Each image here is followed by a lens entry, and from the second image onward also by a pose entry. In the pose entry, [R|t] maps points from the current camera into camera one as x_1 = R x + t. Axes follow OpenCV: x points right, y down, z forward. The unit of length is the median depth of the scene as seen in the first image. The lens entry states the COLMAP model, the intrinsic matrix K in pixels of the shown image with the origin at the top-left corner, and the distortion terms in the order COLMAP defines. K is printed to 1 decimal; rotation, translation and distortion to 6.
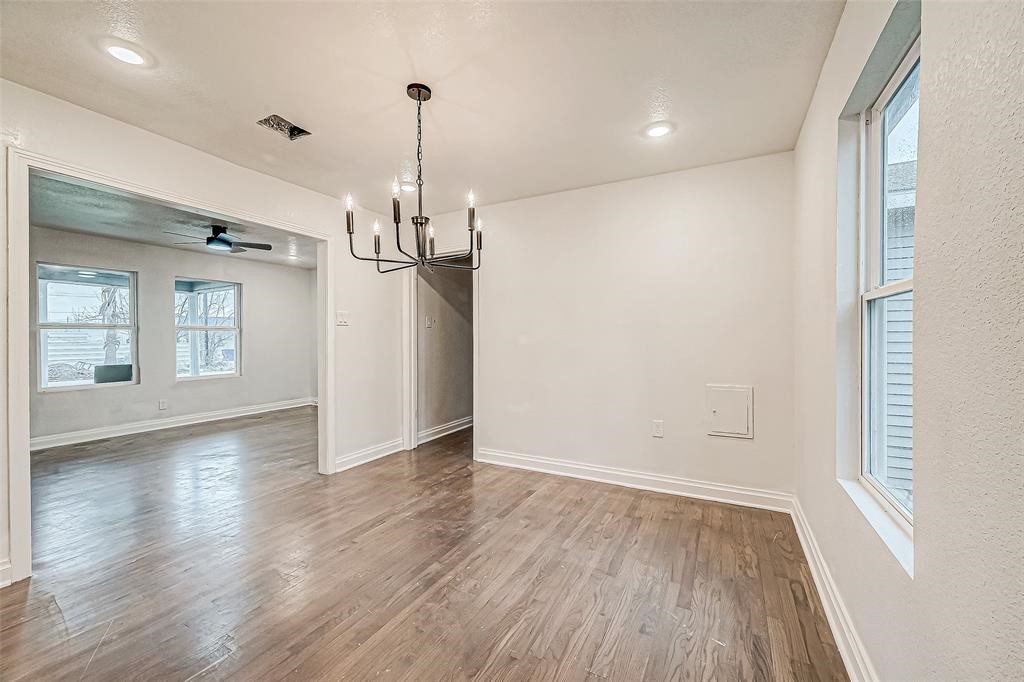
lens RADIAL K [[395.3, 0, 516.3], [0, 395.3, 339.0], [0, 0, 1]] dist [0.000415, -0.000023]
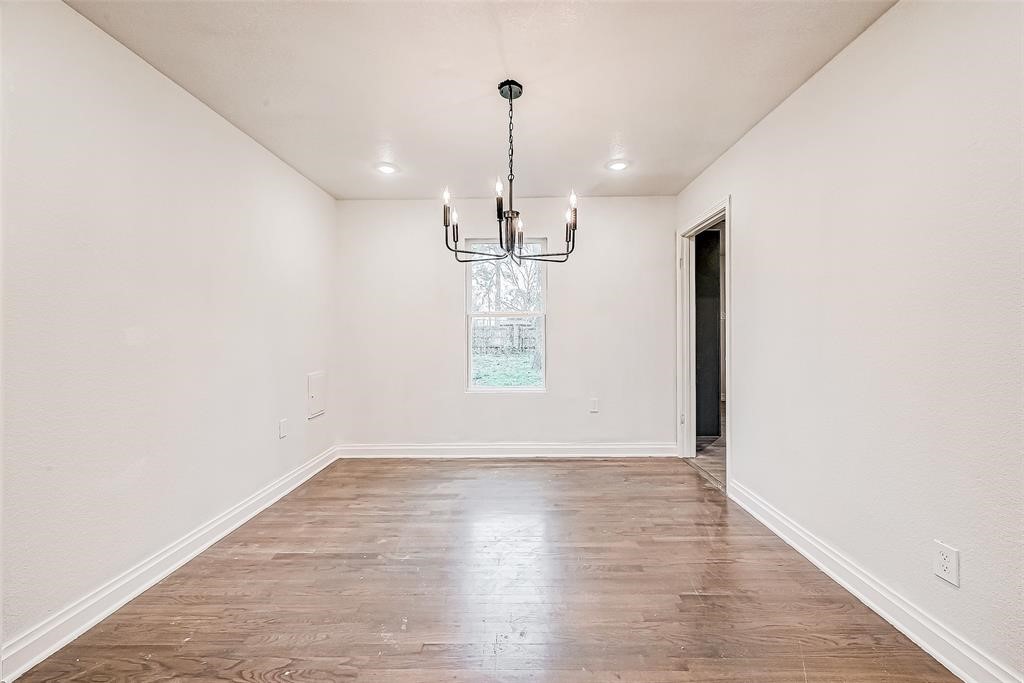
lens RADIAL K [[409.6, 0, 513.7], [0, 409.6, 336.0], [0, 0, 1]] dist [0.001097, -0.000129]
pose [[-0.444588, 0.003370, 0.895729, -1.111259], [0.010592, 0.999943, 0.001495, 0.018874], [-0.895672, 0.010152, -0.444599, 1.378057]]
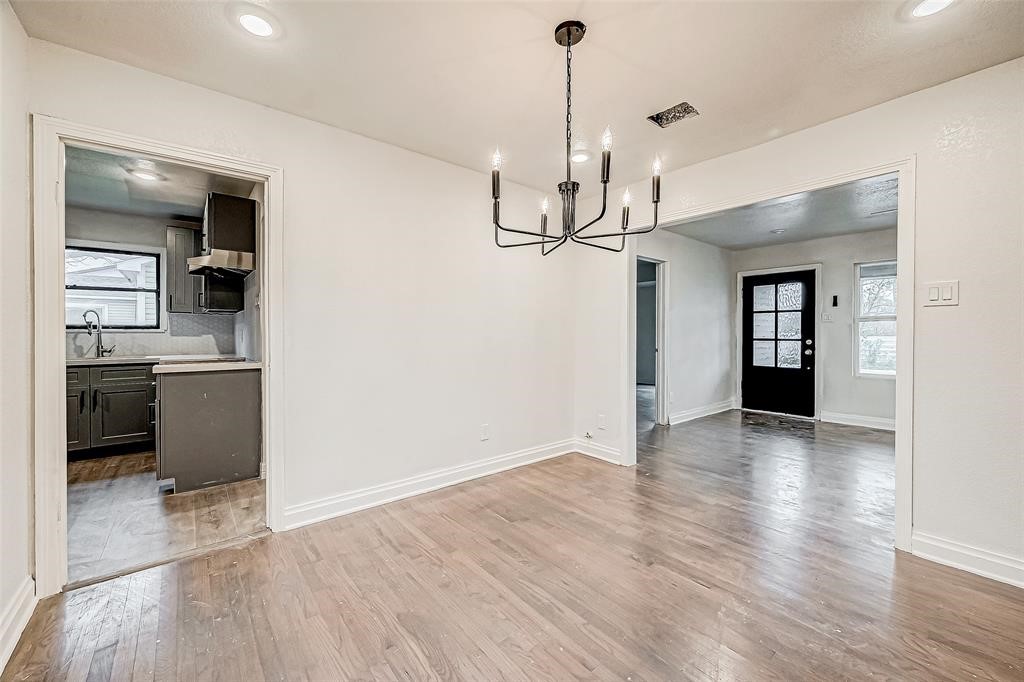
lens RADIAL K [[409.6, 0, 513.7], [0, 409.6, 335.5], [0, 0, 1]] dist [0.001097, -0.000129]
pose [[-0.386345, 0.008995, -0.922310, 0.557901], [-0.002331, 0.999940, 0.010728, 0.012651], [0.922351, 0.006294, -0.386301, 1.154355]]
